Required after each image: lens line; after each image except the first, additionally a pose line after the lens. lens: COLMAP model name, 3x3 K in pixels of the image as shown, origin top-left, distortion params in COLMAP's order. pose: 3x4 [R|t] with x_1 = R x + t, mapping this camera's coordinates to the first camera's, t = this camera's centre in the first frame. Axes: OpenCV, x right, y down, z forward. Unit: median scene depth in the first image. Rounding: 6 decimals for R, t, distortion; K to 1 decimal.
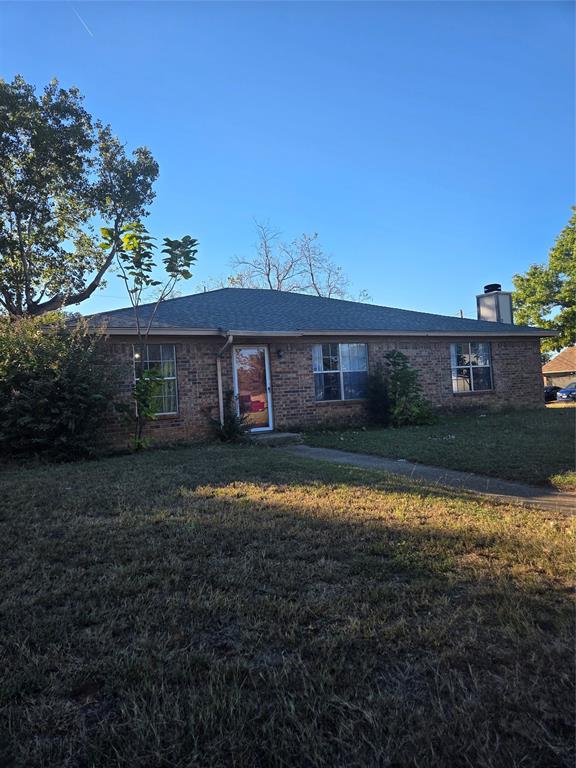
lens RADIAL K [[520.2, 0, 285.0], [0, 520.2, 384.3], [0, 0, 1]] dist [0.067031, -0.004971]
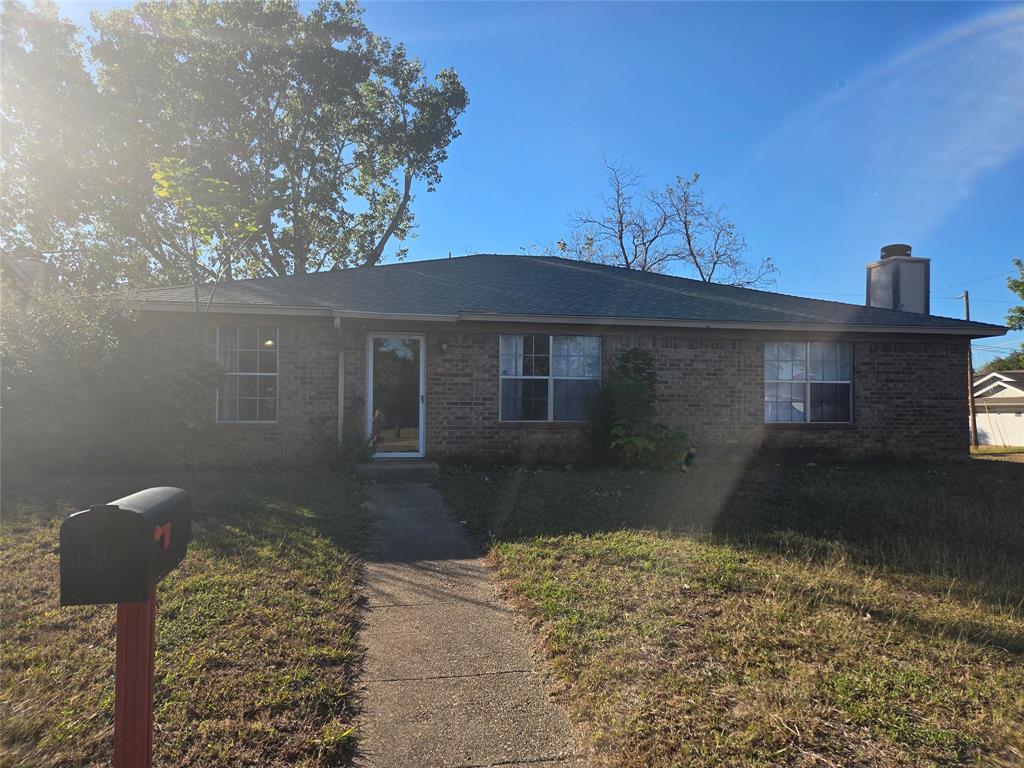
lens RADIAL K [[693.6, 0, 519.4], [0, 693.6, 405.2], [0, 0, 1]] dist [0.067031, -0.004971]
pose [[0.948111, 0.063503, -0.311534, 0.340894], [-0.056652, 0.997912, 0.031004, -0.015163], [0.312852, -0.011747, 0.949729, 0.148858]]
